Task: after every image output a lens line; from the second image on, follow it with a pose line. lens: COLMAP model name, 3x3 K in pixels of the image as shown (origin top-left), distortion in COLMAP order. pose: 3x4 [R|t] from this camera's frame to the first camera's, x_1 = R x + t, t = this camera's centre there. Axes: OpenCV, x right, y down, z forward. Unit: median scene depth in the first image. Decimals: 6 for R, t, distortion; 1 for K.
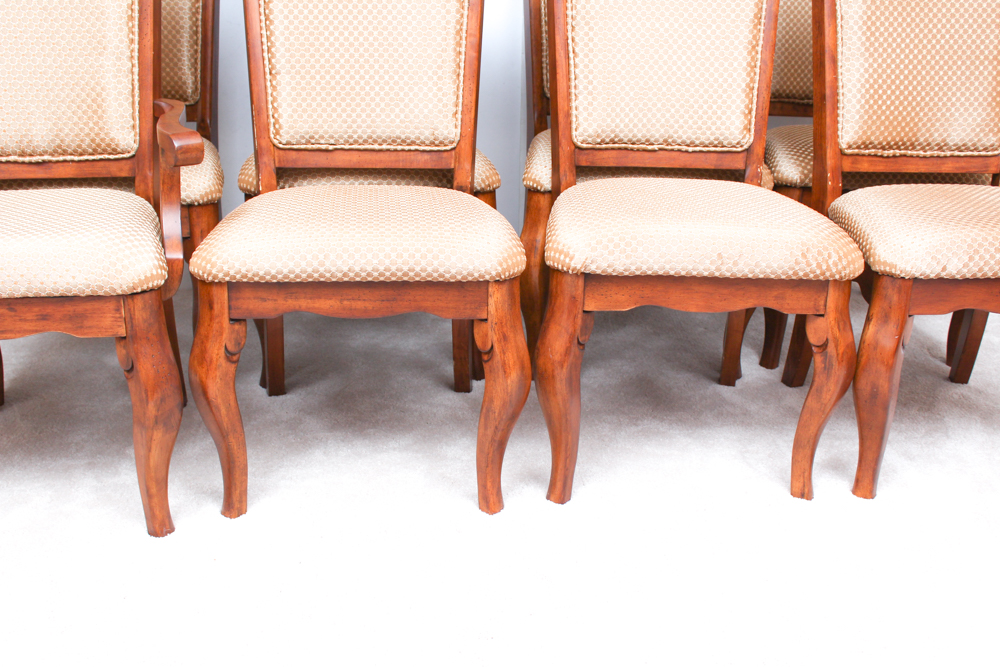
lens RADIAL K [[1091.9, 0, 488.4], [0, 1091.9, 338.4], [0, 0, 1]] dist [-0.087616, 0.000000]
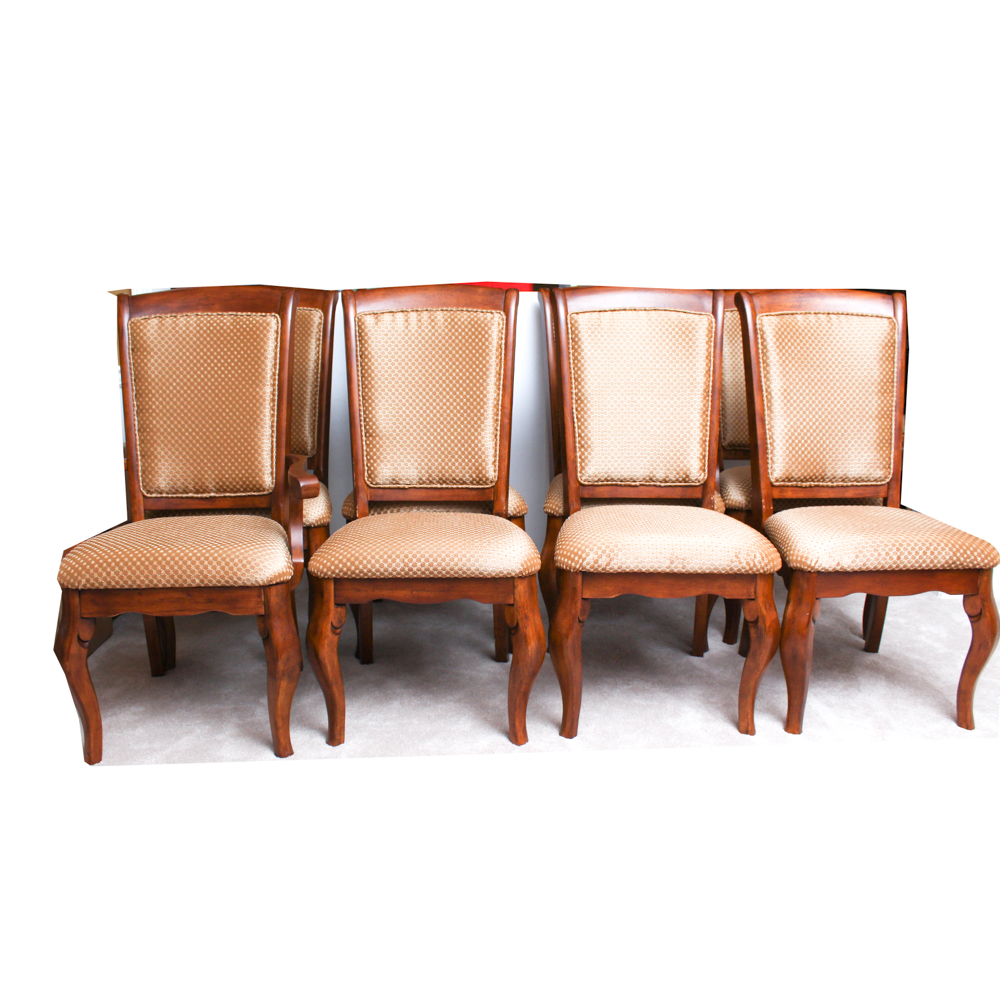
lens RADIAL K [[879.3, 0, 489.5], [0, 879.3, 502.9], [0, 0, 1]] dist [-0.154568, -0.002147]
pose [[0.998287, -0.011647, -0.057343, 0.029097], [0.002523, 0.987648, -0.156667, 0.026328], [0.058460, 0.156254, 0.985985, -0.126007]]
